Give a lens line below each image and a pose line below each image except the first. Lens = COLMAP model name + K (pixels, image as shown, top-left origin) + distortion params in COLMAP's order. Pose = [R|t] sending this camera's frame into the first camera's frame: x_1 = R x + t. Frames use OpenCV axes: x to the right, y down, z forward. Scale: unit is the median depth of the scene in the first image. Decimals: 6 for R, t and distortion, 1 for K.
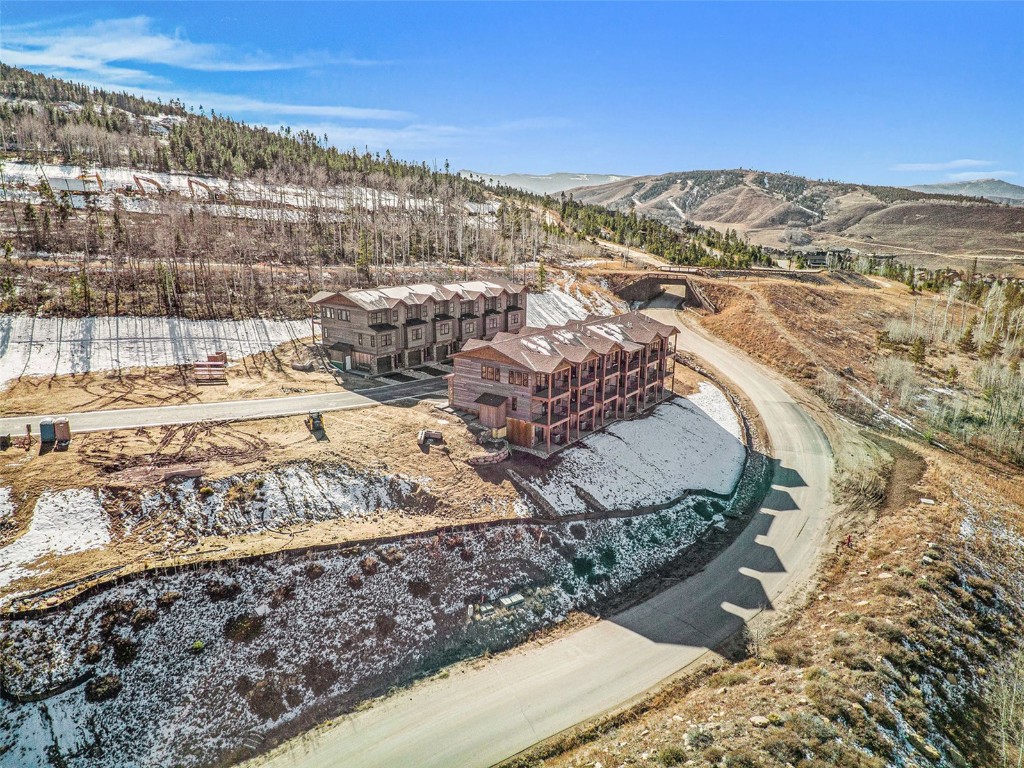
lens RADIAL K [[692.4, 0, 513.2], [0, 692.4, 385.2], [0, 0, 1]] dist [0.023474, -0.006482]
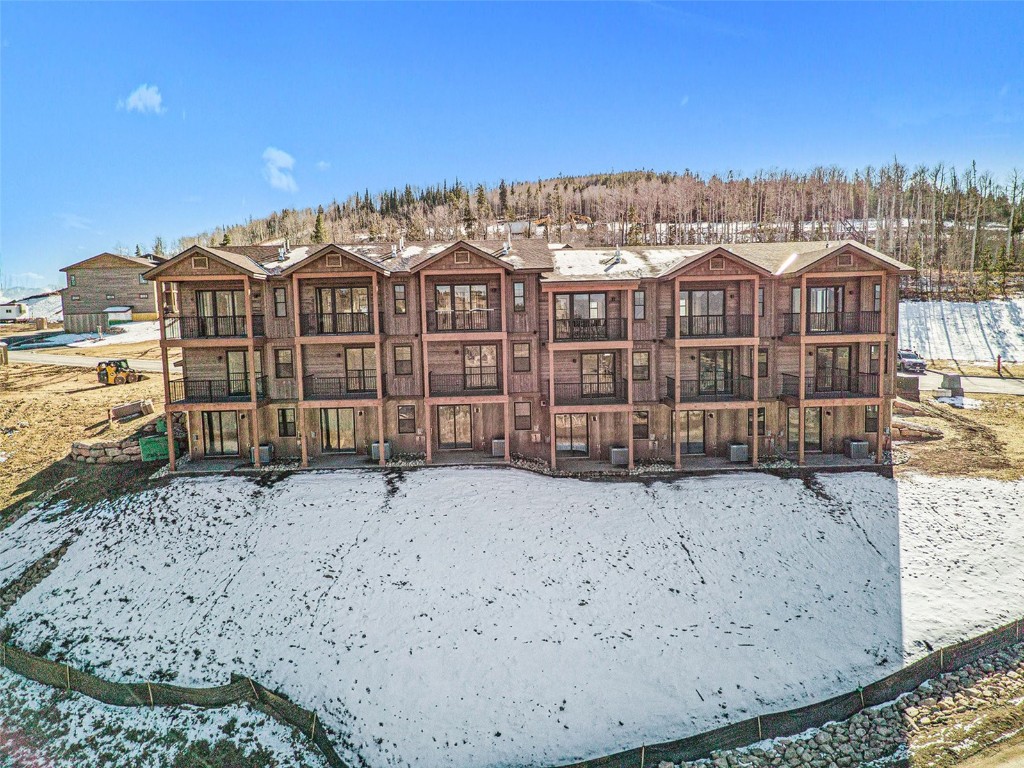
lens RADIAL K [[692.4, 0, 516.5], [0, 692.4, 383.0], [0, 0, 1]] dist [0.023474, -0.006482]
pose [[0.585280, 0.056020, -0.808894, 0.543162], [-0.173574, 0.983141, -0.057502, 0.031706], [0.792035, 0.174058, 0.585136, 0.920054]]
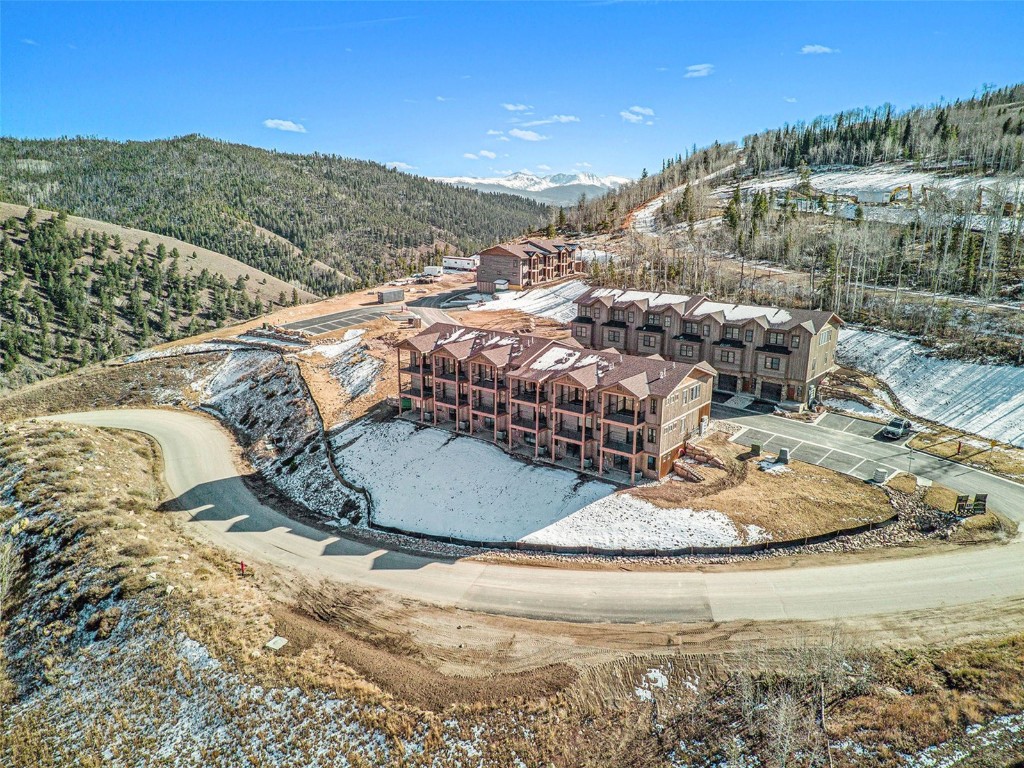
lens RADIAL K [[692.4, 0, 509.3], [0, 692.4, 383.1], [0, 0, 1]] dist [0.023474, -0.006482]
pose [[-0.062046, 0.233046, -0.970484, 1.209018], [-0.250386, 0.937628, 0.241165, -0.296773], [0.966156, 0.257959, 0.000176, 1.188688]]
